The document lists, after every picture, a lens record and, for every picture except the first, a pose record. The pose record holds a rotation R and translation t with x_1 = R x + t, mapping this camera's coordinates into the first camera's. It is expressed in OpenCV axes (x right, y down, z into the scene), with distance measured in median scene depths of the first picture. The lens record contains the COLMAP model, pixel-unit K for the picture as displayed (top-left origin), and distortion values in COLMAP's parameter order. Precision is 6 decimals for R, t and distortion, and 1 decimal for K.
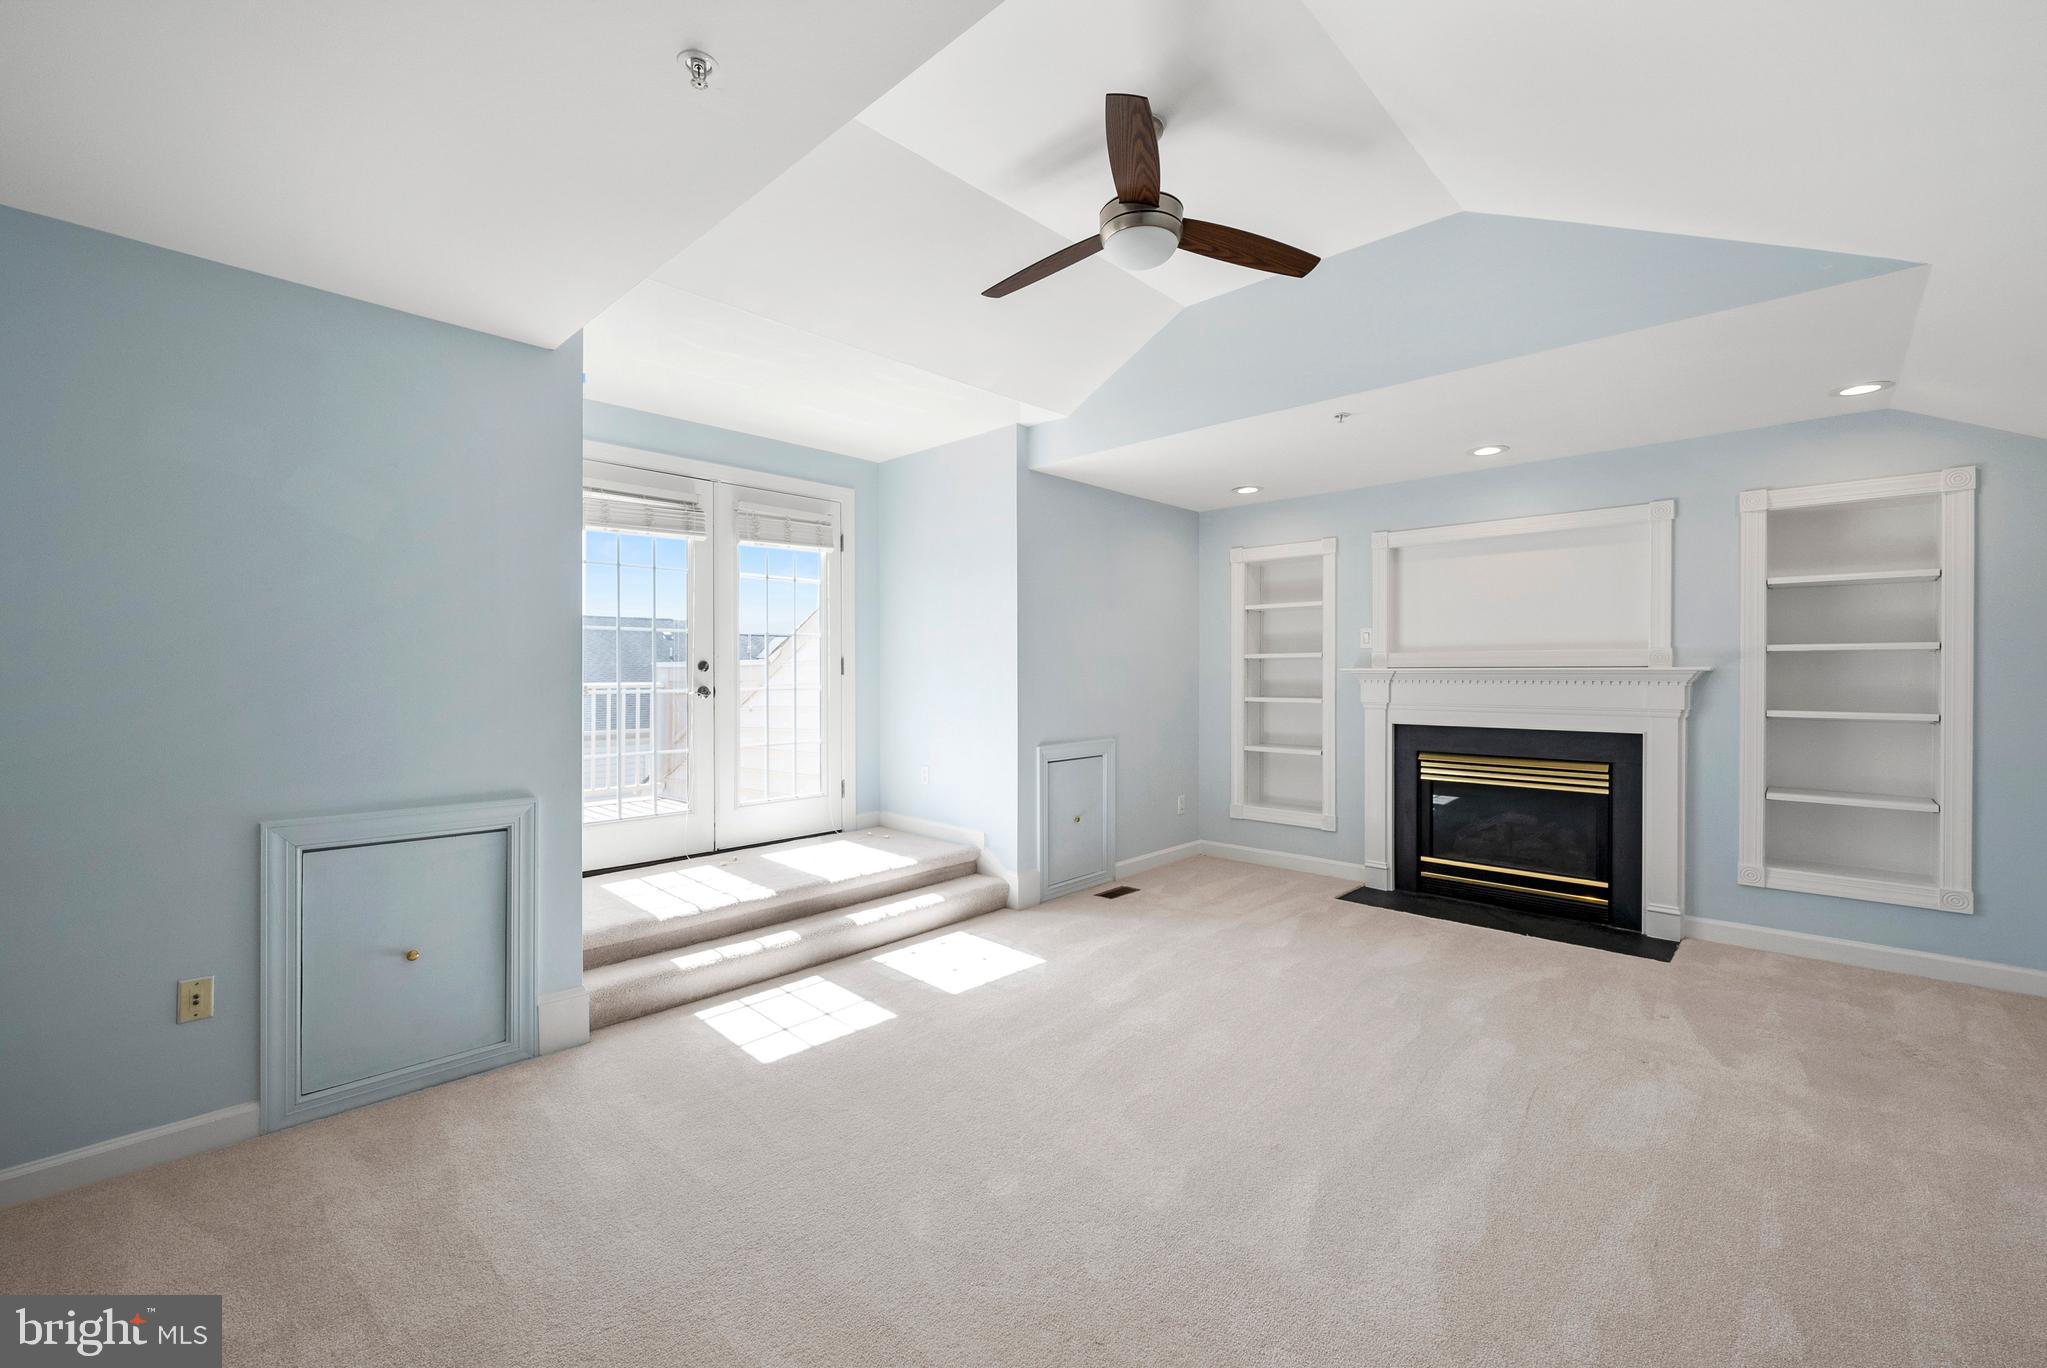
lens RADIAL K [[825.4, 0, 1014.6], [0, 825.4, 681.7], [0, 0, 1]] dist [0.002440, 0.000901]
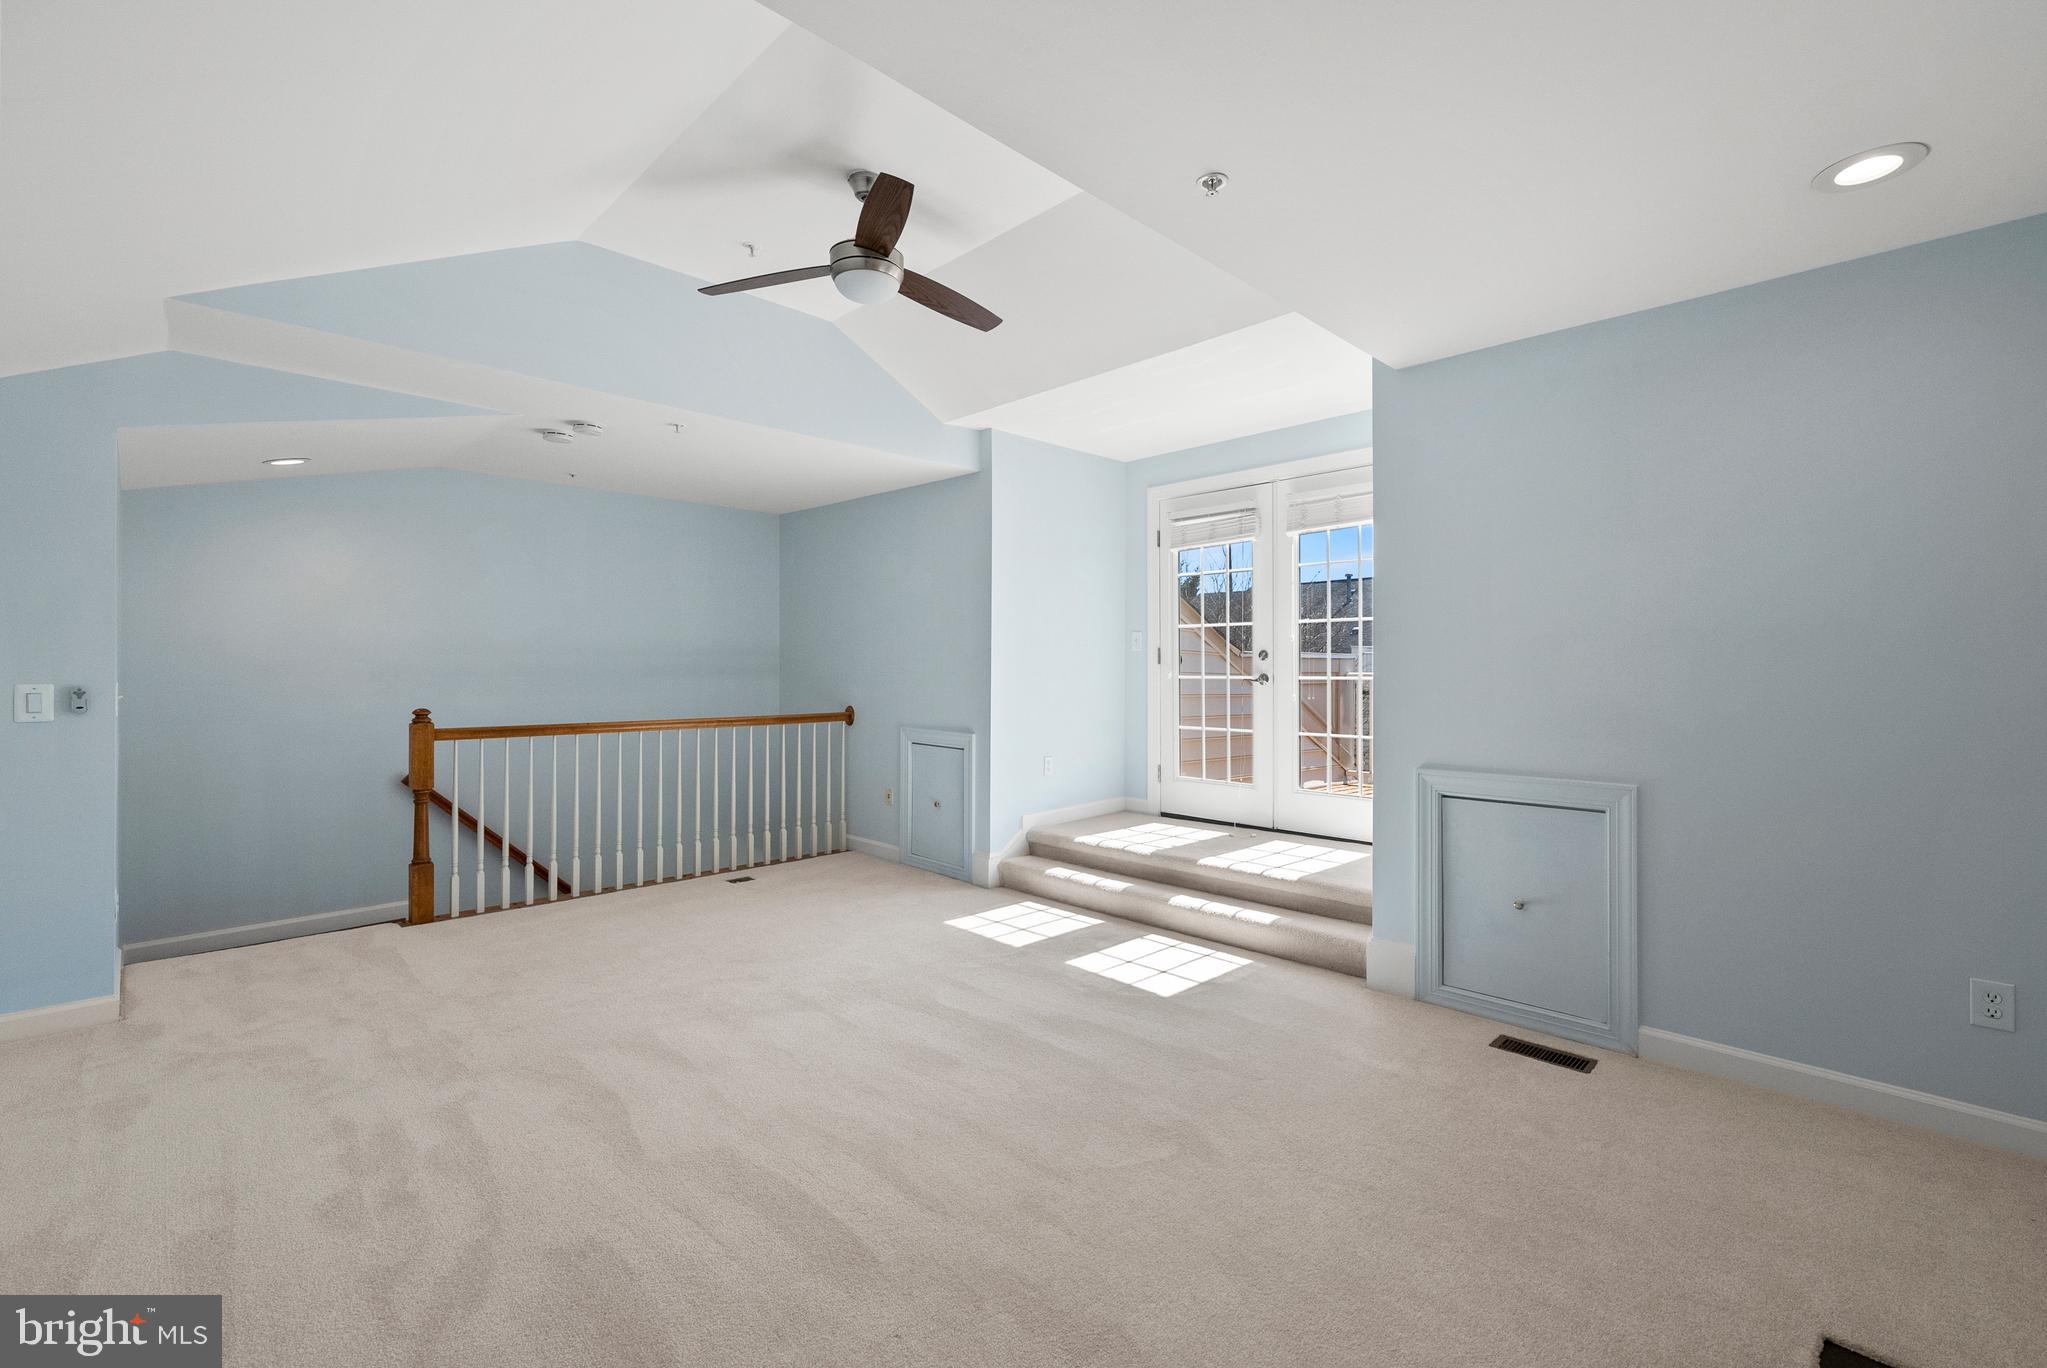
lens RADIAL K [[825.4, 0, 1023.0], [0, 825.4, 686.9], [0, 0, 1]] dist [0.002440, 0.000901]
pose [[0.020942, 0.037852, -0.999064, 0.906909], [-0.007935, 0.999258, 0.037693, -0.019954], [0.999749, 0.007138, 0.021227, 0.843982]]
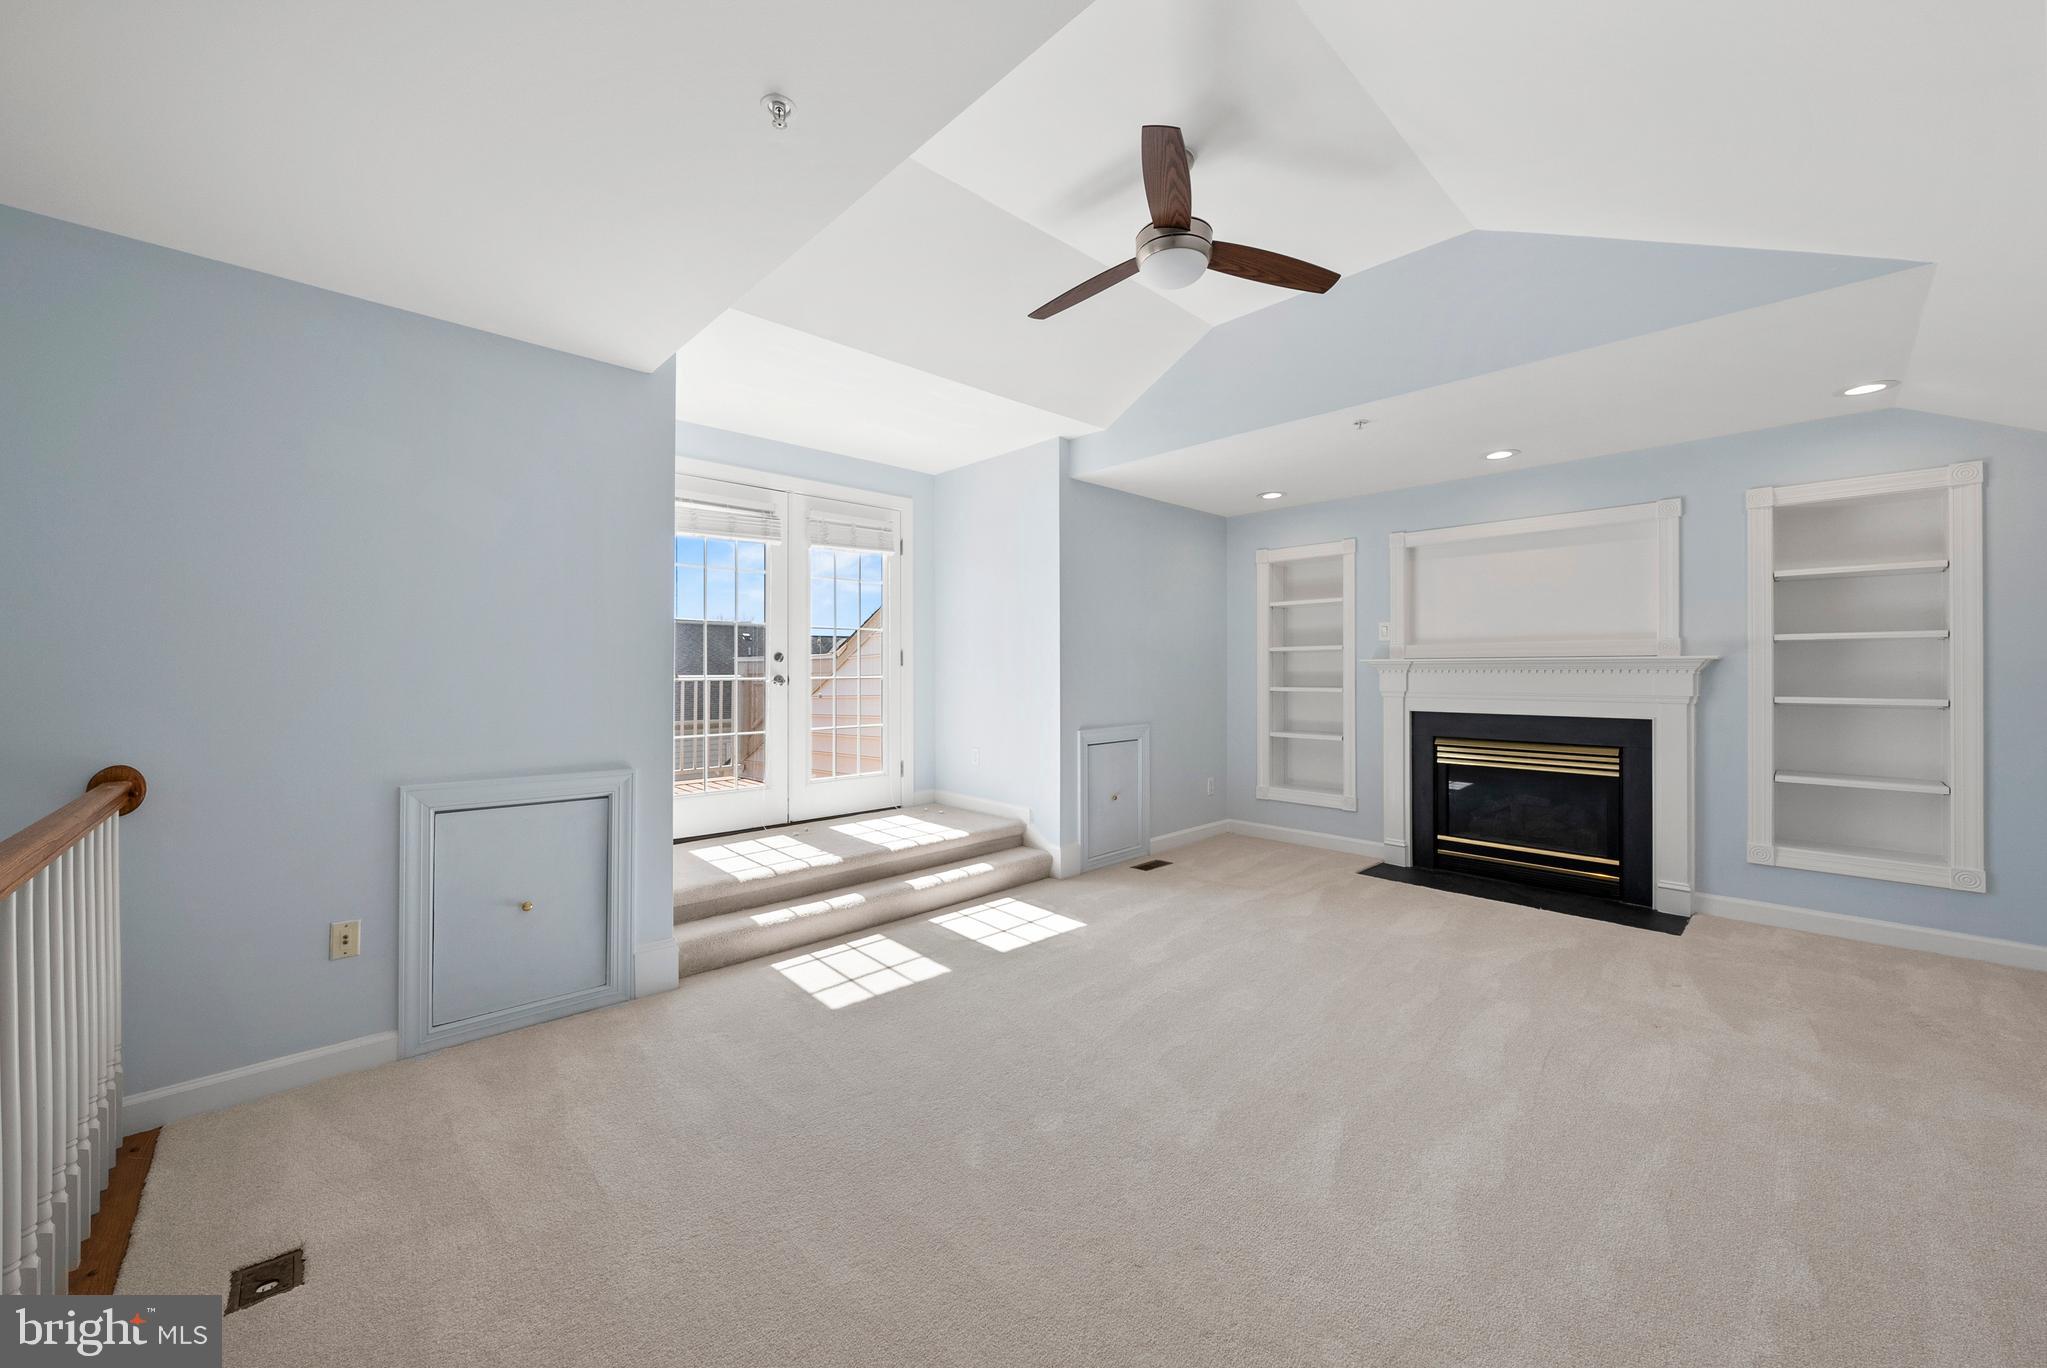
lens RADIAL K [[750.4, 0, 1019.7], [0, 750.4, 672.1], [0, 0, 1]] dist [0.000461, 0.000914]
pose [[0.998825, -0.000218, -0.048457, -0.002293], [-0.000262, 0.999951, -0.009895, 0.014349], [0.048457, 0.009896, 0.998776, 0.000707]]
